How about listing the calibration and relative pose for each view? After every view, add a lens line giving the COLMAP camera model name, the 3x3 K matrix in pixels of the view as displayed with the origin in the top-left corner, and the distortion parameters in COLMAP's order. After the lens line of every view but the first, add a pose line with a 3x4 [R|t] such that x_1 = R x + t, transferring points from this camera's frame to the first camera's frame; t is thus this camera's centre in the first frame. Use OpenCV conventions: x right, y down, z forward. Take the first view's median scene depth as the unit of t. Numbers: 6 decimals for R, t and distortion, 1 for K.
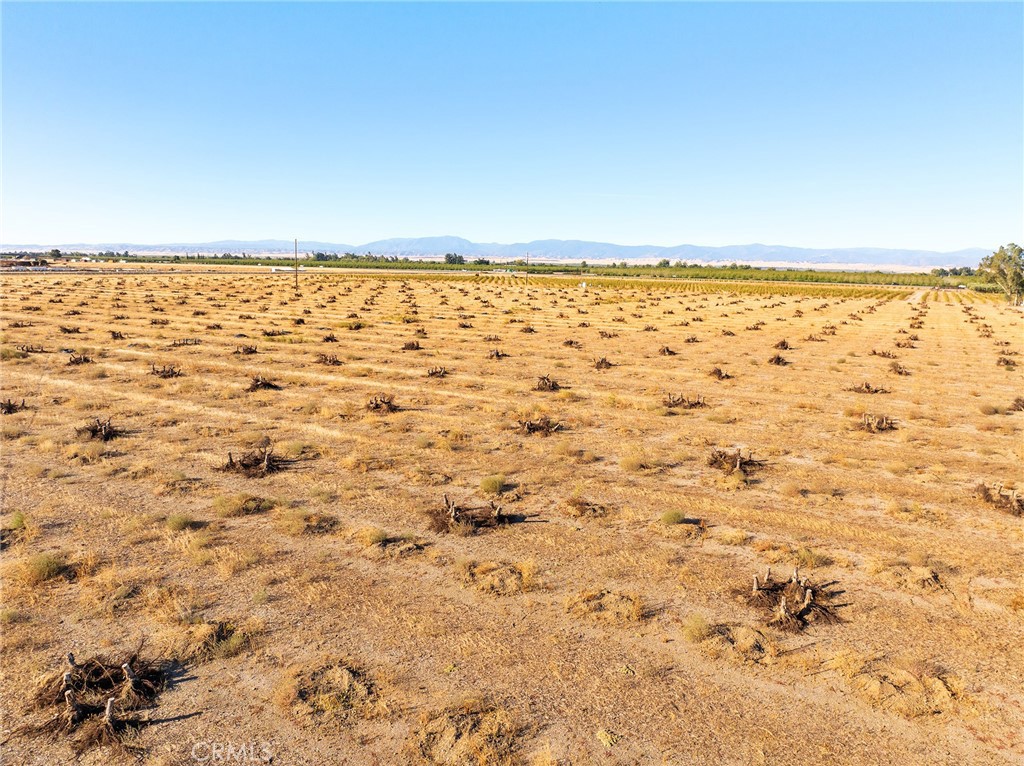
lens RADIAL K [[721.2, 0, 501.3], [0, 721.2, 382.6], [0, 0, 1]] dist [-0.037370, 0.002541]
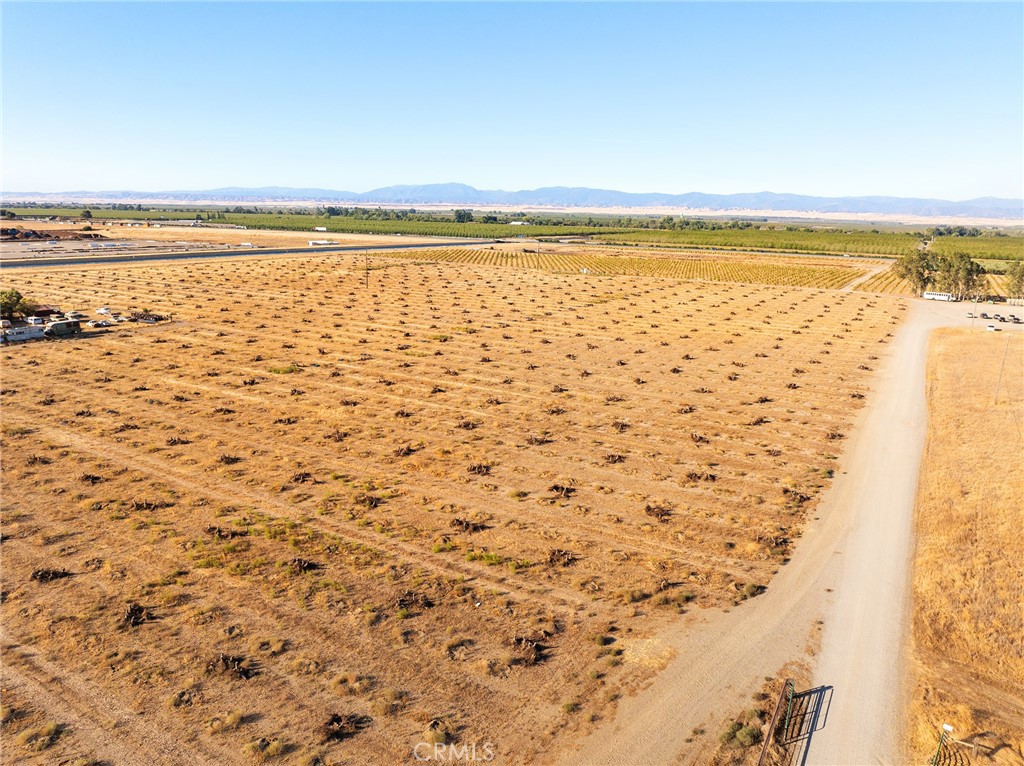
lens RADIAL K [[721.2, 0, 501.3], [0, 721.2, 382.6], [0, 0, 1]] dist [-0.037370, 0.002541]
pose [[0.999972, 0.002870, -0.006871, -0.137579], [-0.002379, 0.997515, 0.070414, -0.245689], [0.007056, -0.070395, 0.997494, -1.767380]]
